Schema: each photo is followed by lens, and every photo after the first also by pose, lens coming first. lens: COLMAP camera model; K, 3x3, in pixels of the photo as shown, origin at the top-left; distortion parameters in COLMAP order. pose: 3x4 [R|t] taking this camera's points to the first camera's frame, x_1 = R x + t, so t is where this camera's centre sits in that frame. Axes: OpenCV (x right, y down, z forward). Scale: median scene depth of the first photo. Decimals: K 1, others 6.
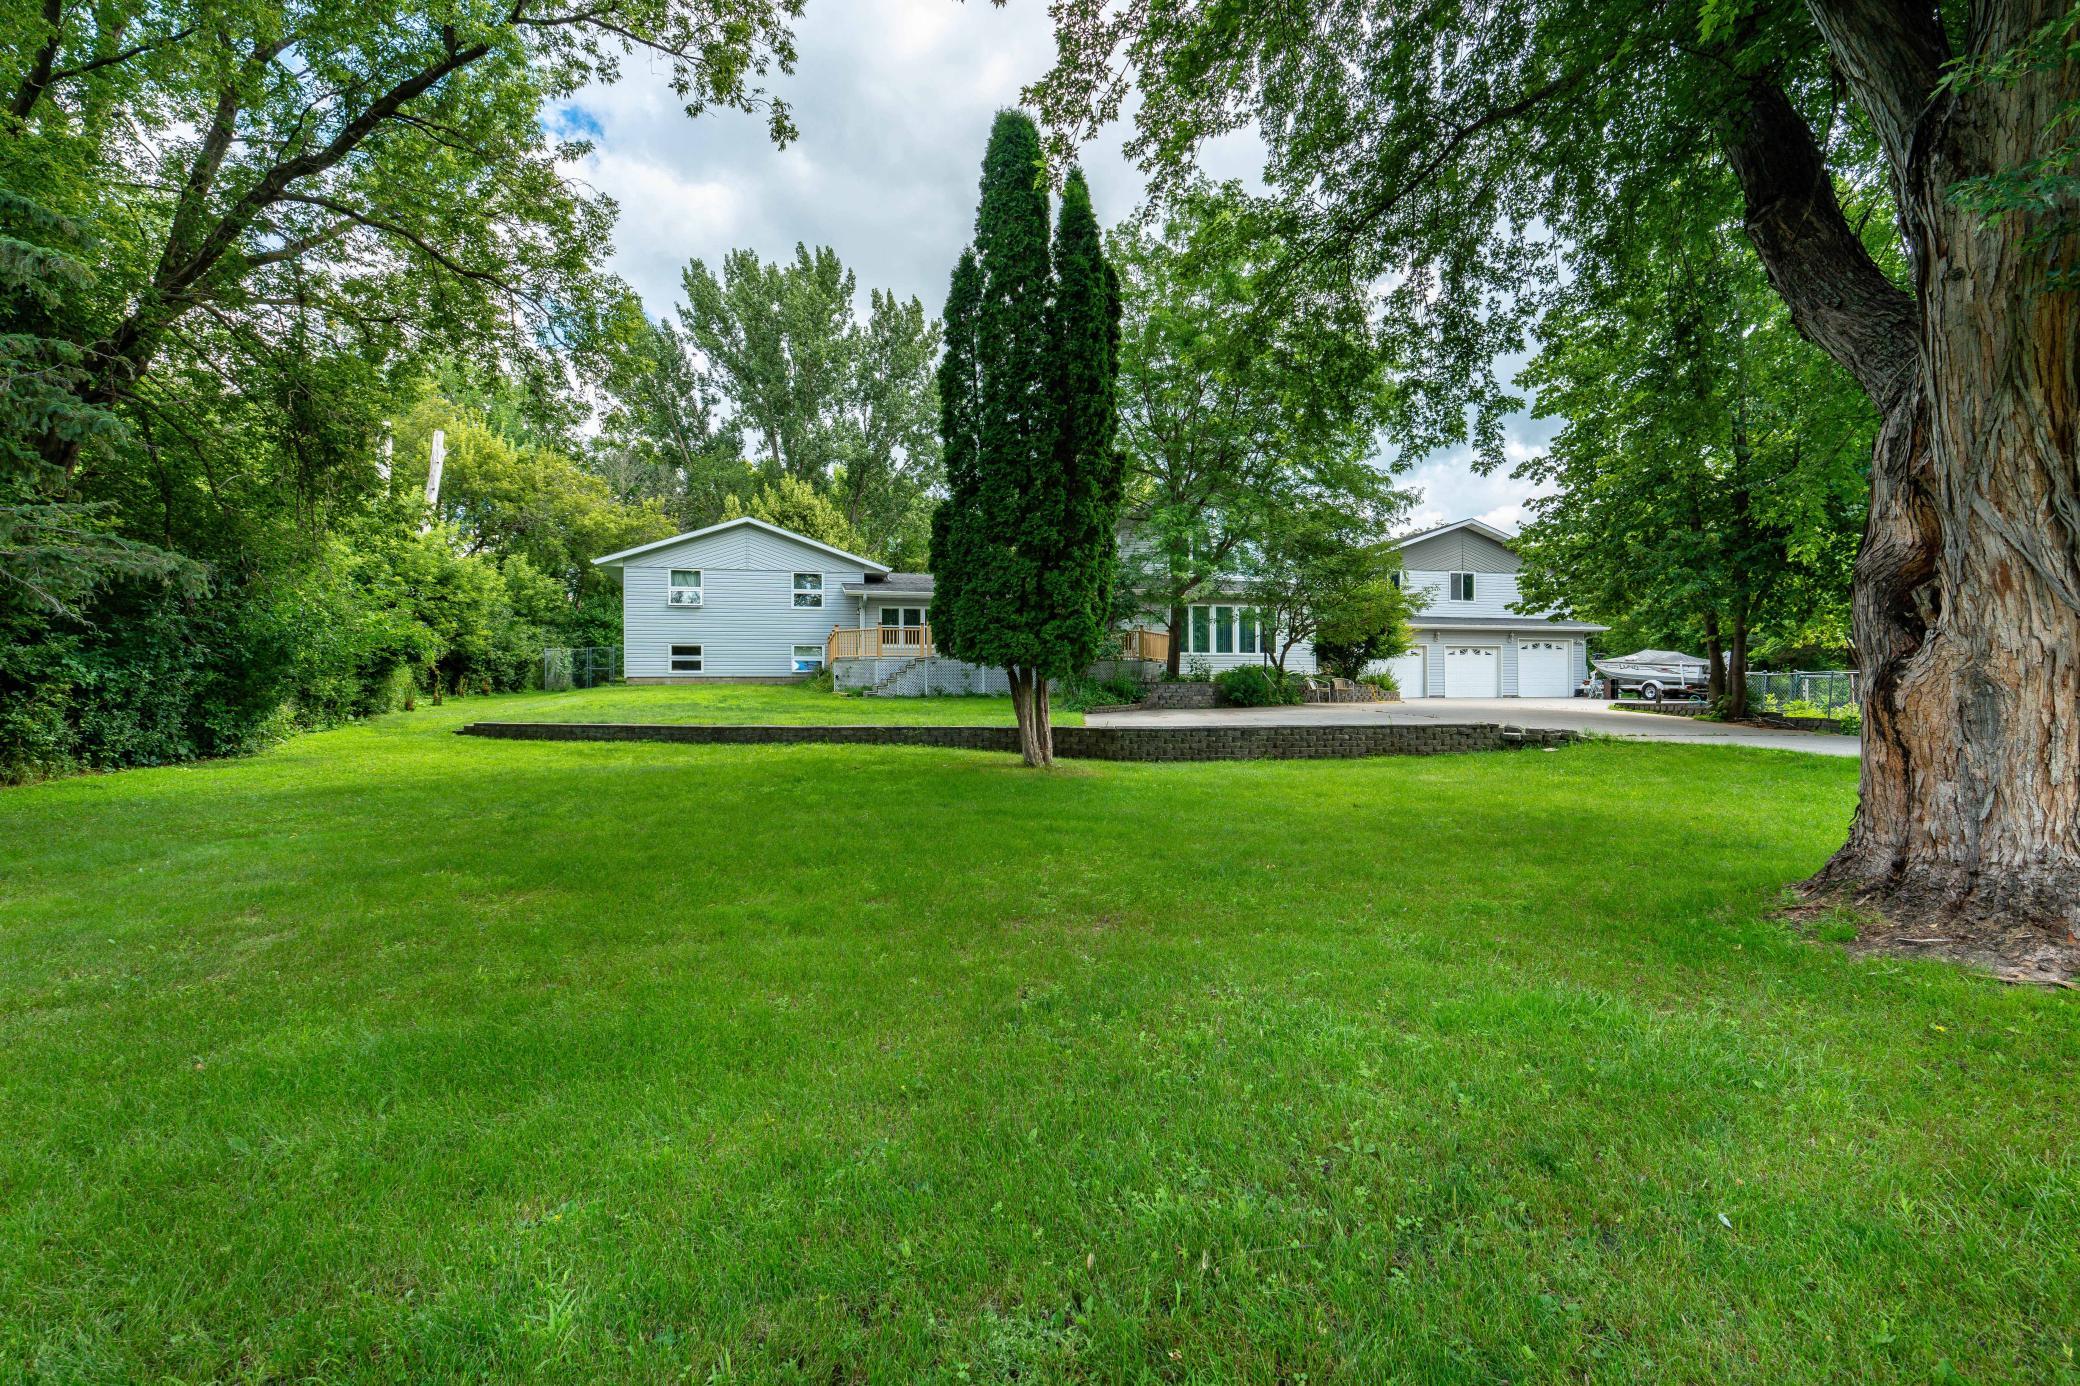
lens RADIAL K [[1367.2, 0, 1040.4], [0, 1367.2, 687.6], [0, 0, 1]] dist [-0.058347, 0.065348]
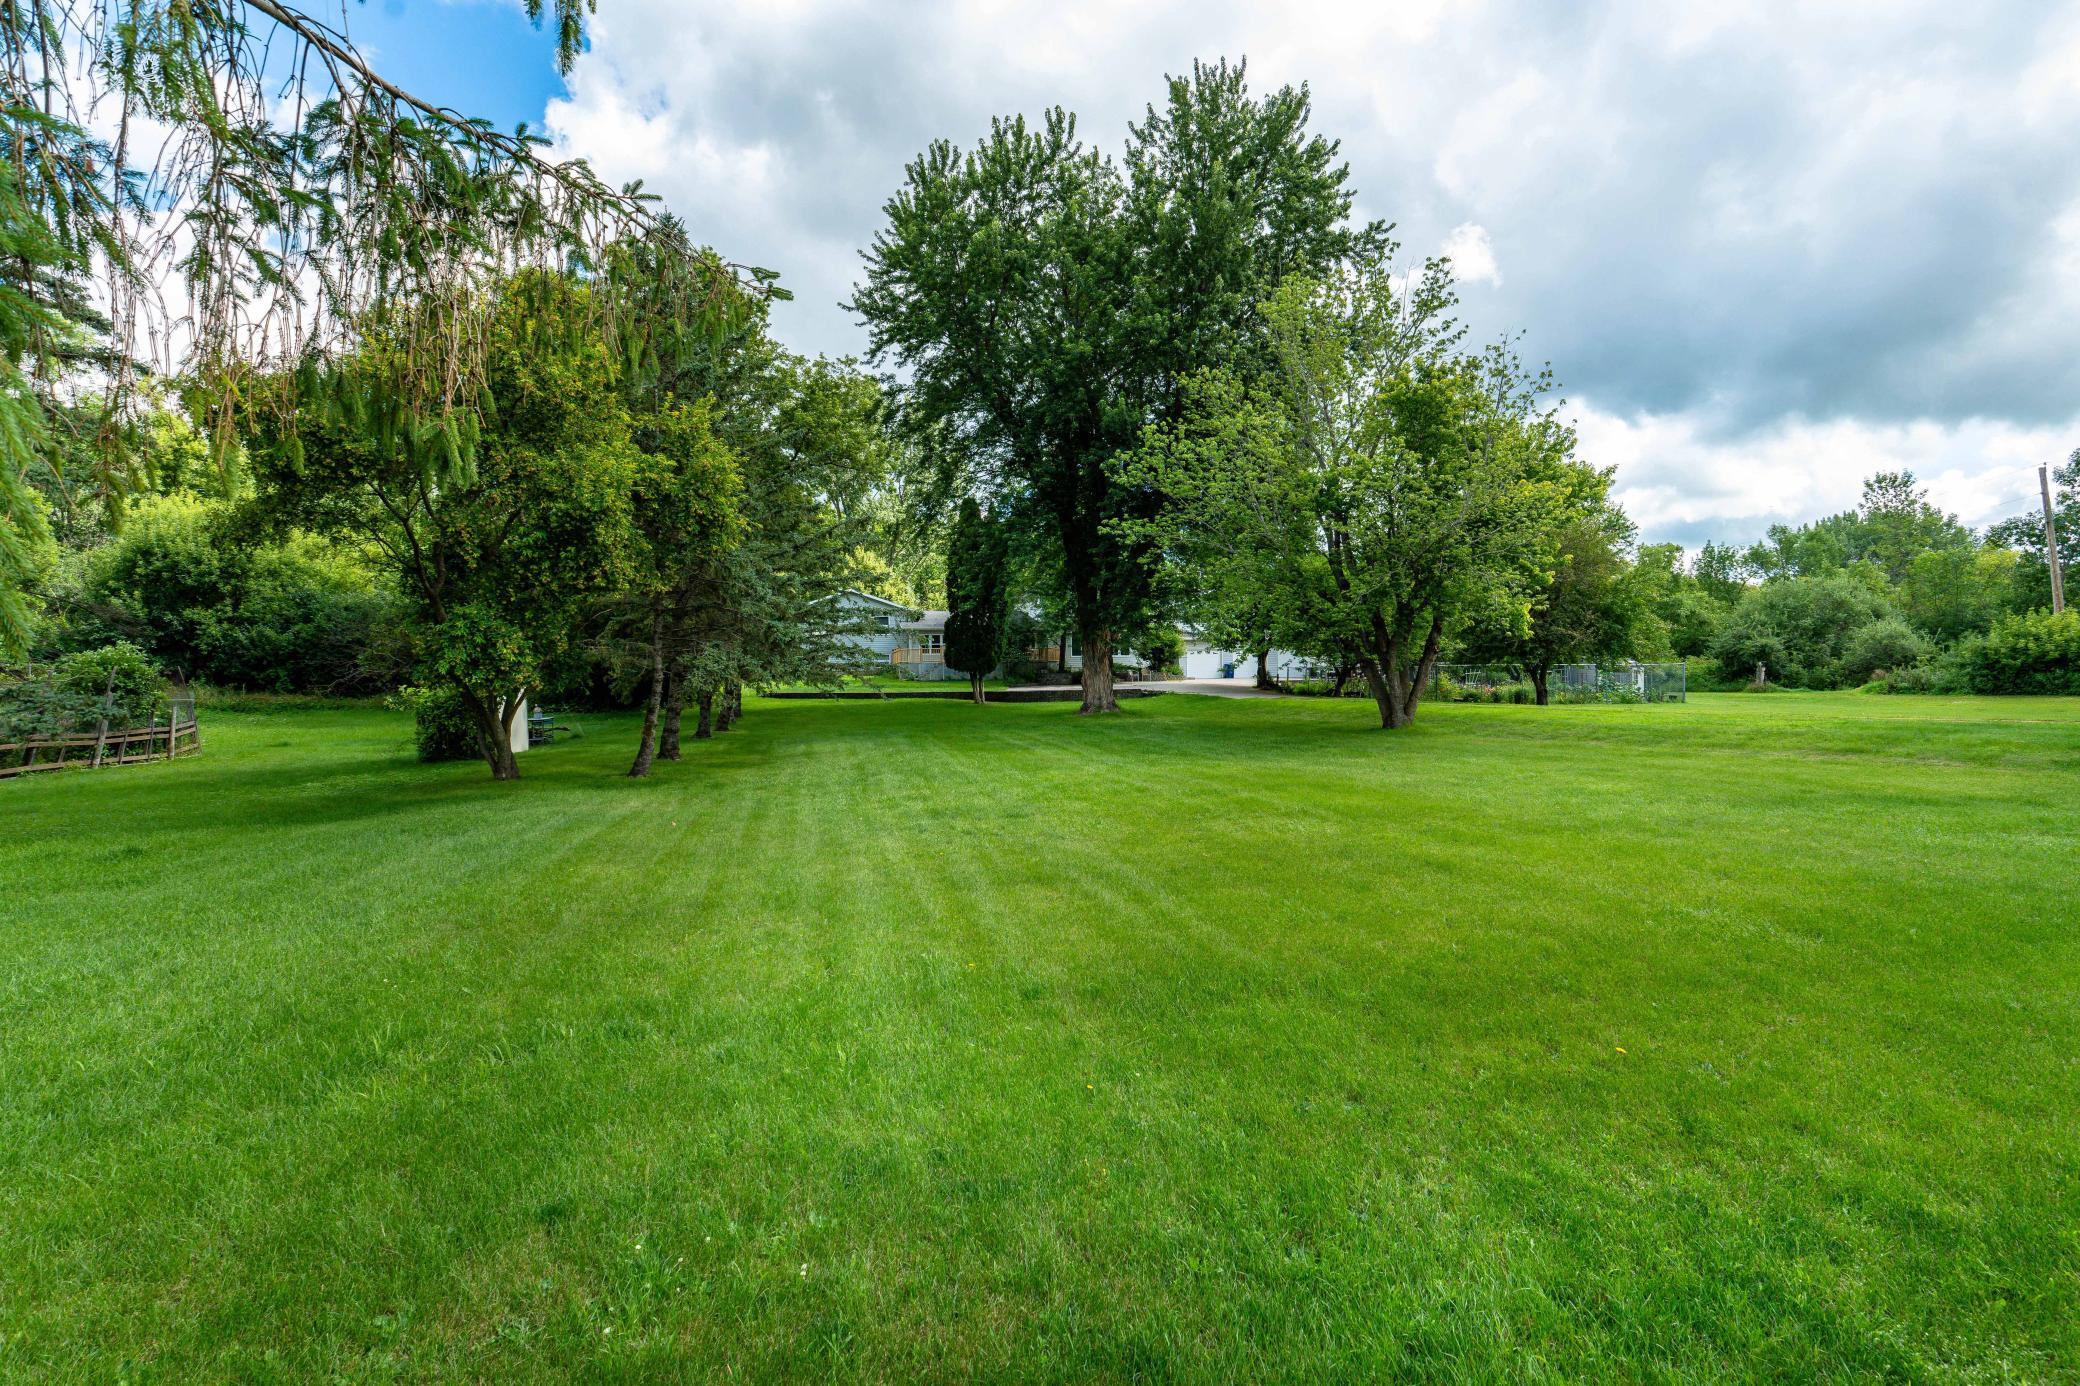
lens RADIAL K [[1367.2, 0, 1036.8], [0, 1367.2, 687.2], [0, 0, 1]] dist [-0.058347, 0.065348]
pose [[0.999853, -0.007302, -0.015505, 0.077804], [0.007521, 0.999872, 0.014106, -0.009714], [0.015400, -0.014220, 0.999780, -0.916532]]
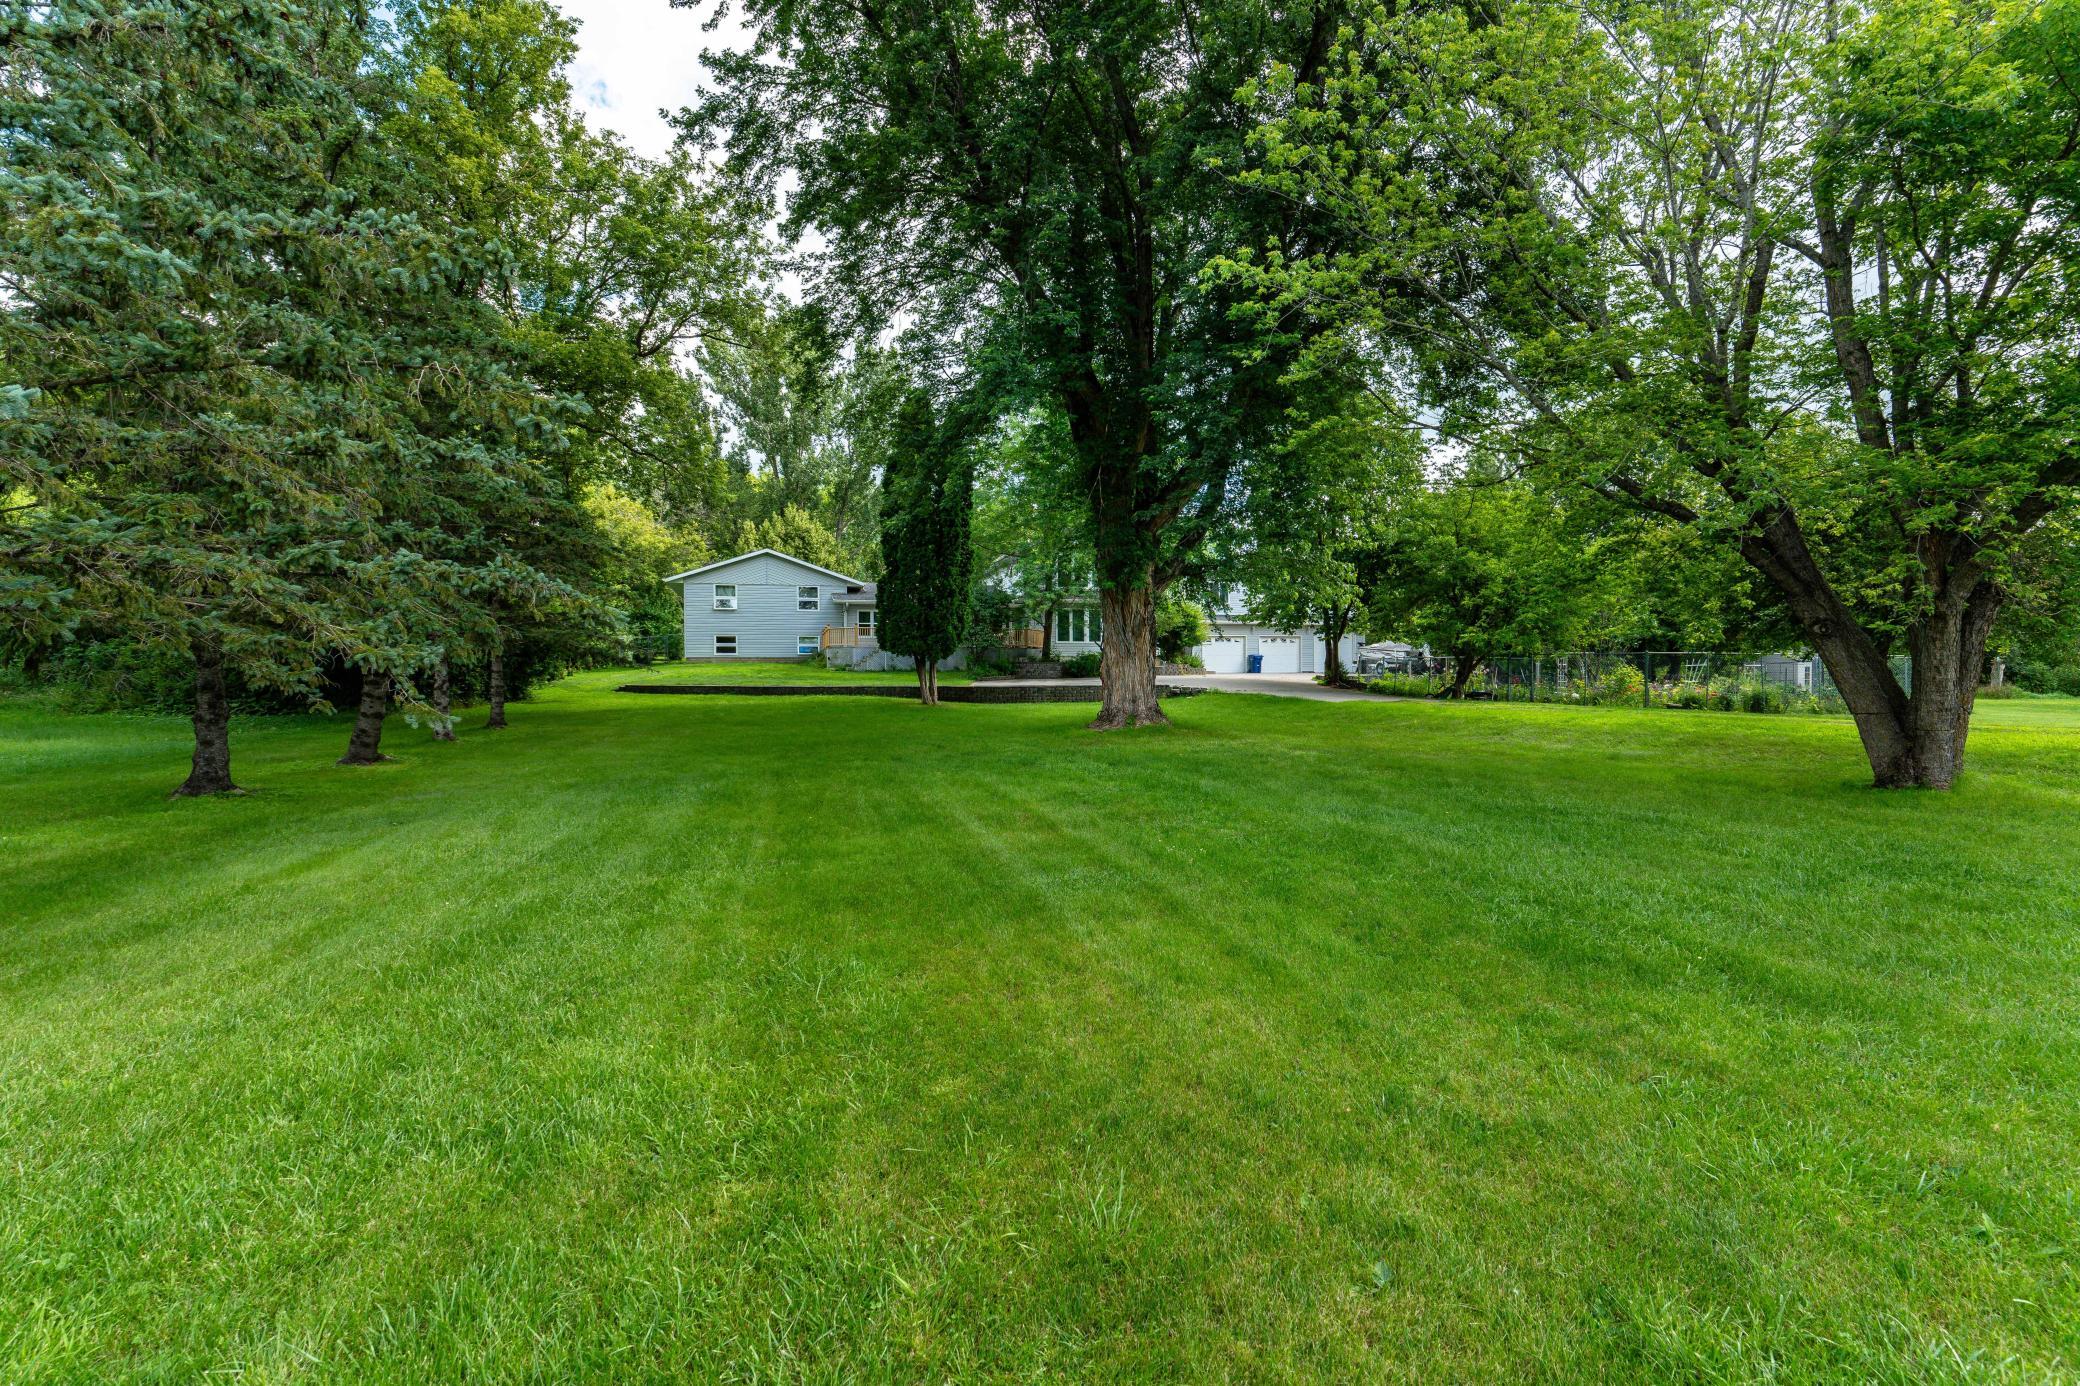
lens RADIAL K [[1367.2, 0, 1045.5], [0, 1367.2, 703.6], [0, 0, 1]] dist [-0.058347, 0.065348]
pose [[0.999912, 0.002252, 0.013039, 0.064998], [-0.002628, 0.999577, 0.028948, -0.001577], [-0.012968, -0.028980, 0.999496, -0.466954]]
